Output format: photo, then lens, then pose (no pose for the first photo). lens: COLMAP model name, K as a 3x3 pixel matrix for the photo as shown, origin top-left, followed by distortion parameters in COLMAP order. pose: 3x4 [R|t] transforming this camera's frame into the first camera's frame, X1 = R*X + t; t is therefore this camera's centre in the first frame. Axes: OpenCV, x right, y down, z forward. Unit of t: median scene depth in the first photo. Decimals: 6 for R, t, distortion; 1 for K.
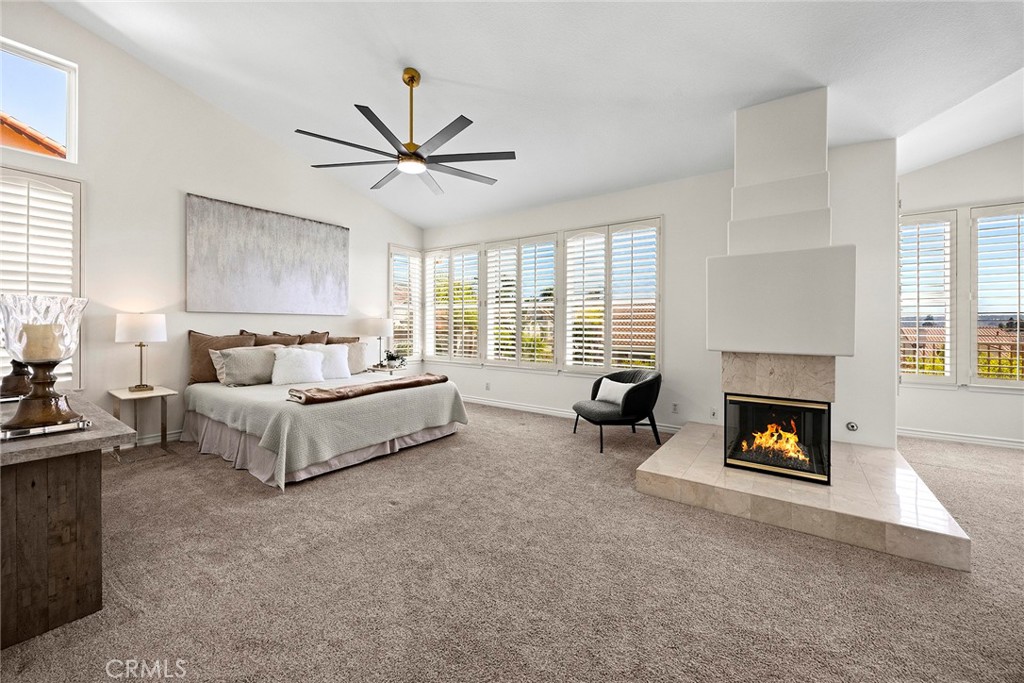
lens RADIAL K [[389.9, 0, 528.5], [0, 389.9, 325.8], [0, 0, 1]] dist [-0.003082, 0.000434]
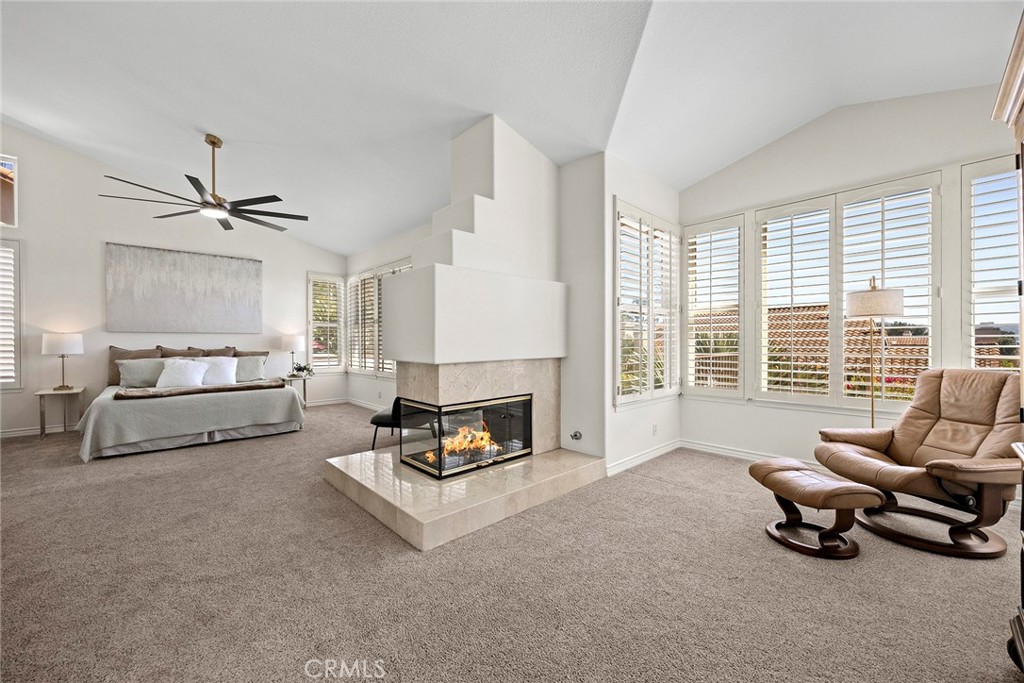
lens RADIAL K [[389.9, 0, 535.7], [0, 389.9, 344.9], [0, 0, 1]] dist [-0.003082, 0.000434]
pose [[0.981693, -0.005912, -0.190380, 0.810740], [0.007108, 0.999959, 0.005603, 0.011896], [0.190339, -0.006854, 0.981694, -0.026163]]
